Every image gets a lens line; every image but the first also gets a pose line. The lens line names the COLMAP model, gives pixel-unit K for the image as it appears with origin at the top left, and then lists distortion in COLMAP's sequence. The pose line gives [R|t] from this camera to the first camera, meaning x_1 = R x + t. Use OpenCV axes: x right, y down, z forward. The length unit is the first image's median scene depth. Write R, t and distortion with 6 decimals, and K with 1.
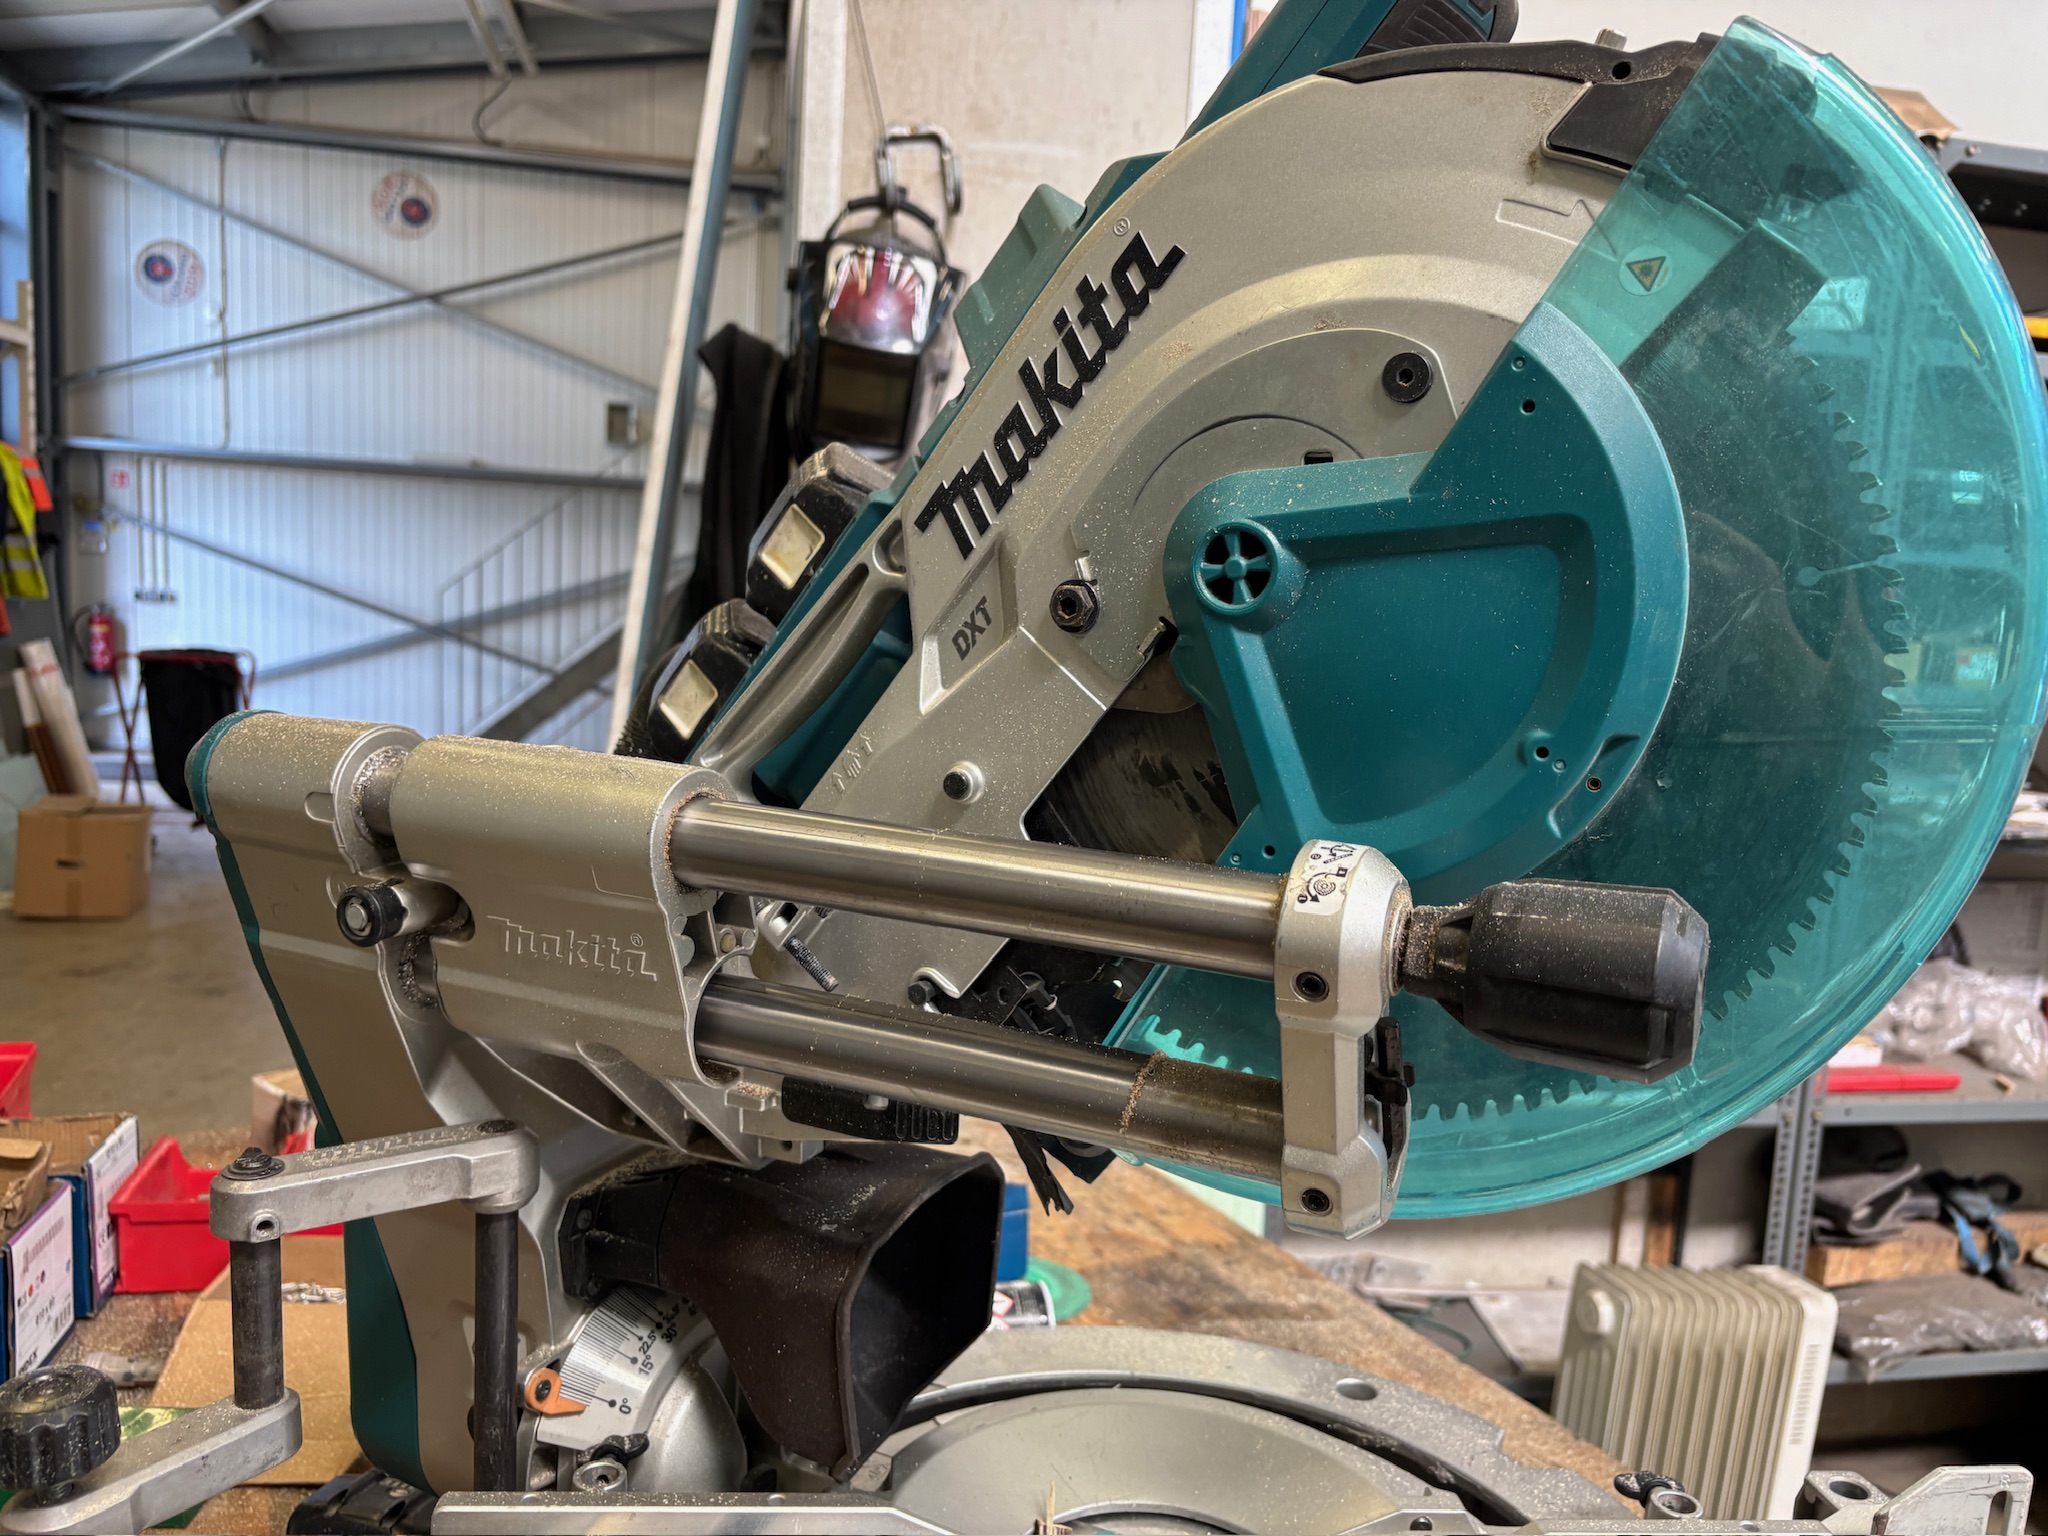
lens RADIAL K [[1579.3, 0, 1030.7], [0, 1579.3, 771.1], [0, 0, 1]] dist [0.028598, -0.043178]
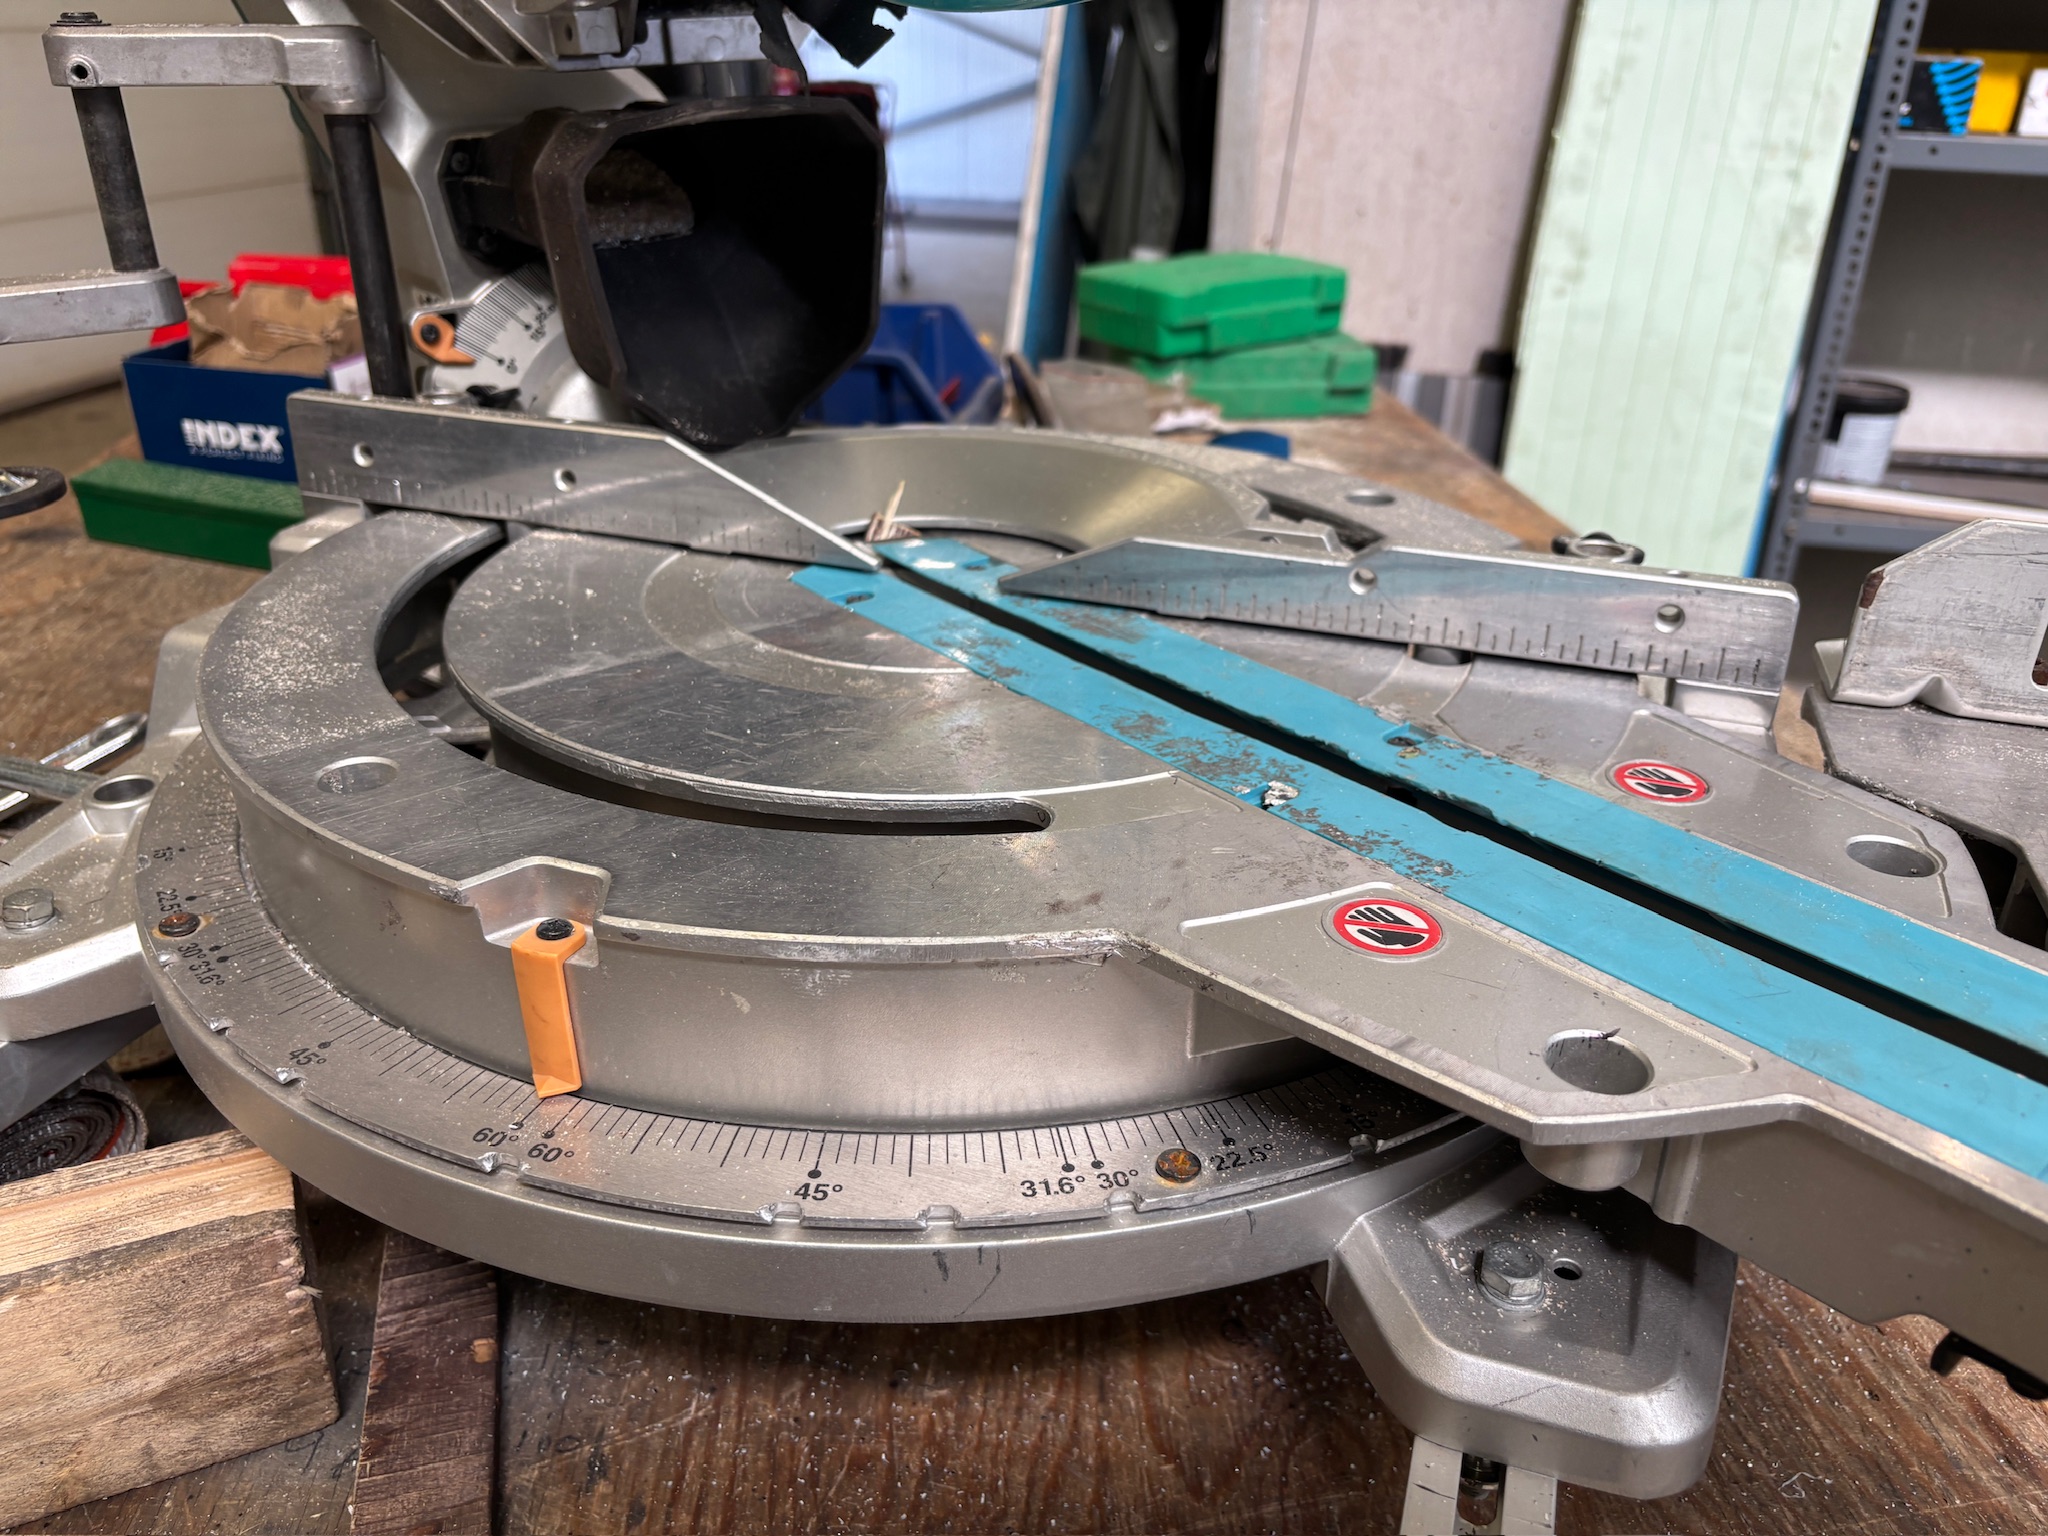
lens RADIAL K [[1579.3, 0, 1039.2], [0, 1579.3, 784.7], [0, 0, 1]] dist [0.028598, -0.043178]
pose [[0.916874, 0.143921, -0.372329, 0.527725], [-0.021135, 0.948937, 0.314758, 0.379690], [0.398616, -0.280724, 0.873097, 0.214234]]
